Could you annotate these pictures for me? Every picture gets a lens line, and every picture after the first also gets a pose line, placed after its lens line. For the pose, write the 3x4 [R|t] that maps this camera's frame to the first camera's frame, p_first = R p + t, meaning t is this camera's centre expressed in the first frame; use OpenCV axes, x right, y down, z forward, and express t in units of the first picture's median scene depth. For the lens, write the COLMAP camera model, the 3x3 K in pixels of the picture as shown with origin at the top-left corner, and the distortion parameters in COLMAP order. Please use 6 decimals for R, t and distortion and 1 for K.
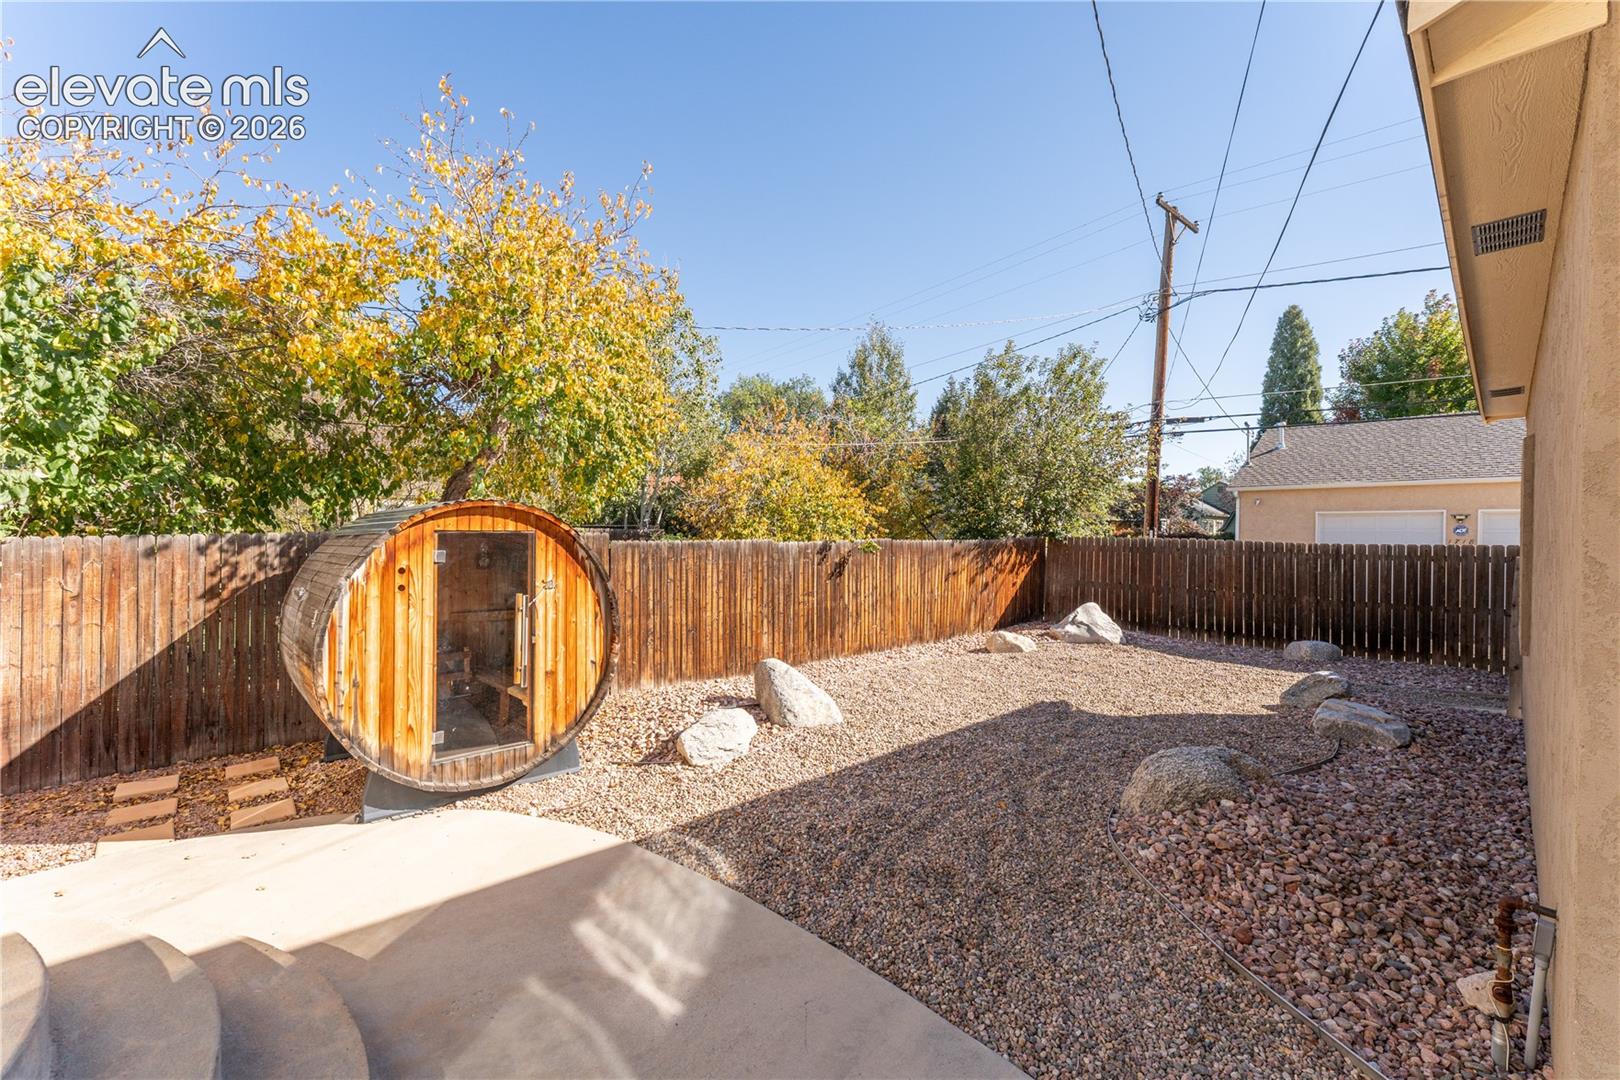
lens RADIAL K [[658.5, 0, 808.7], [0, 658.5, 536.2], [0, 0, 1]] dist [-0.000396, 0.000087]
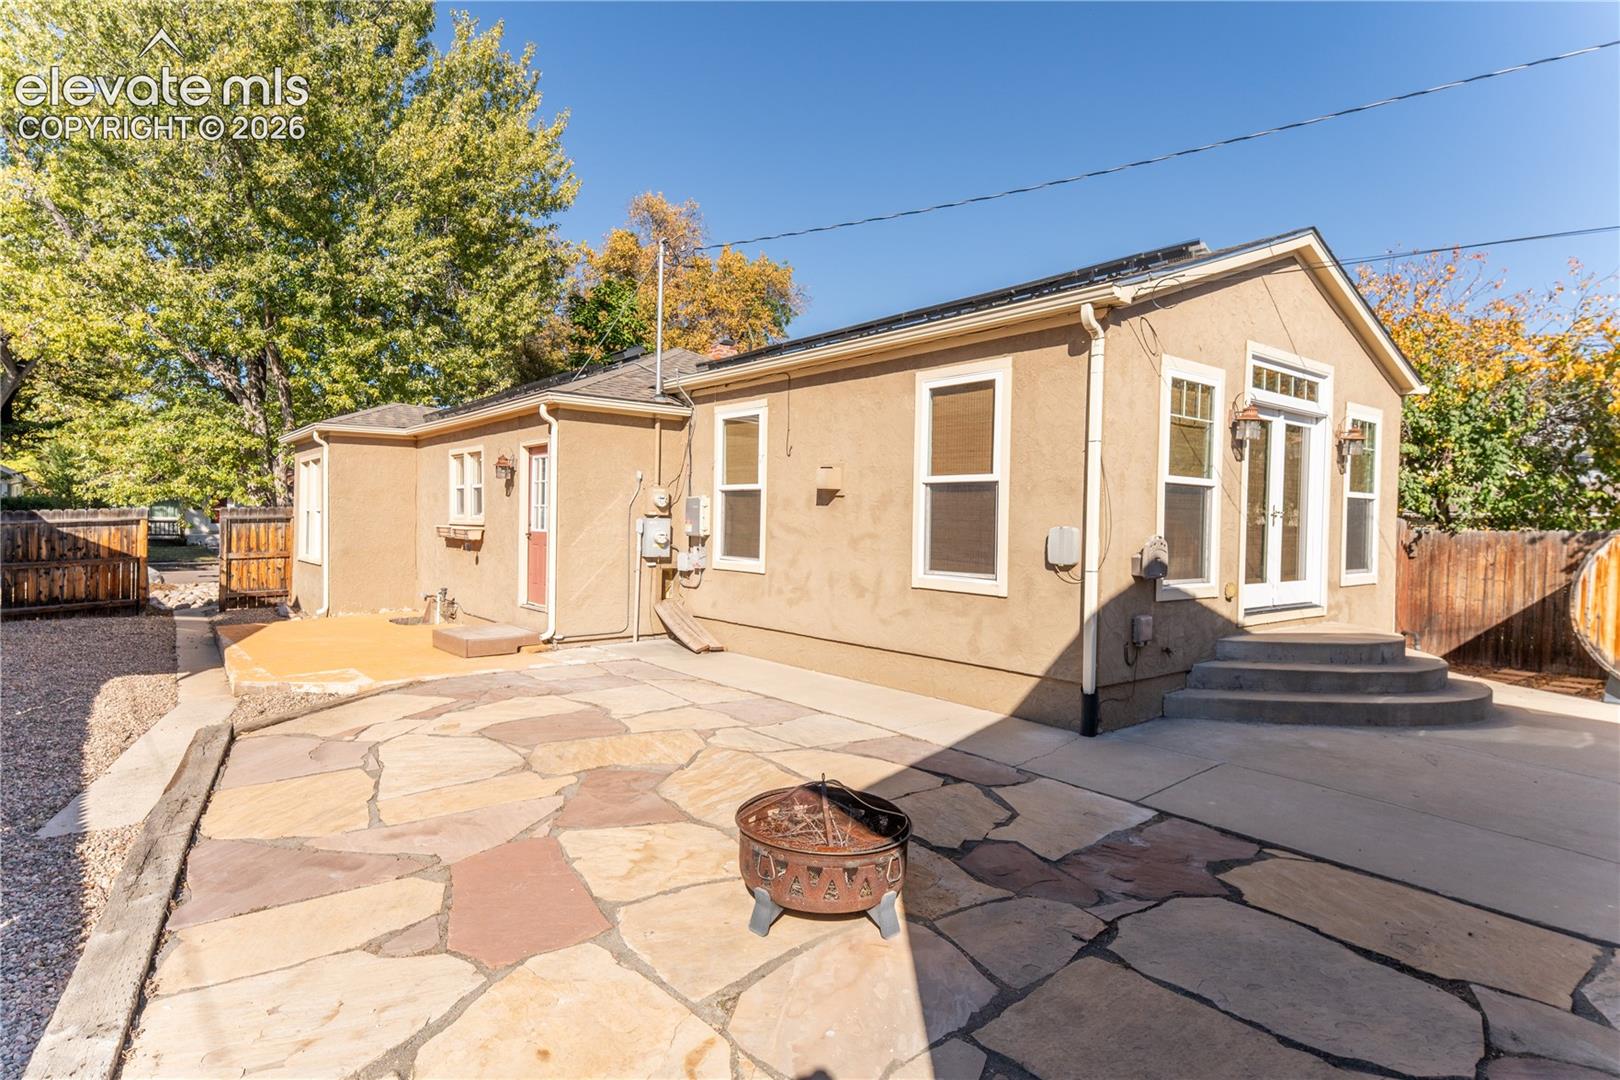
lens RADIAL K [[868.7, 0, 751.5], [0, 868.7, 539.0], [0, 0, 1]] dist [0.021638, 0.000516]
pose [[-0.091787, 0.013785, -0.995683, 1.472519], [-0.027161, 0.999497, 0.016342, 0.037992], [0.995408, 0.028544, -0.091366, -0.800349]]
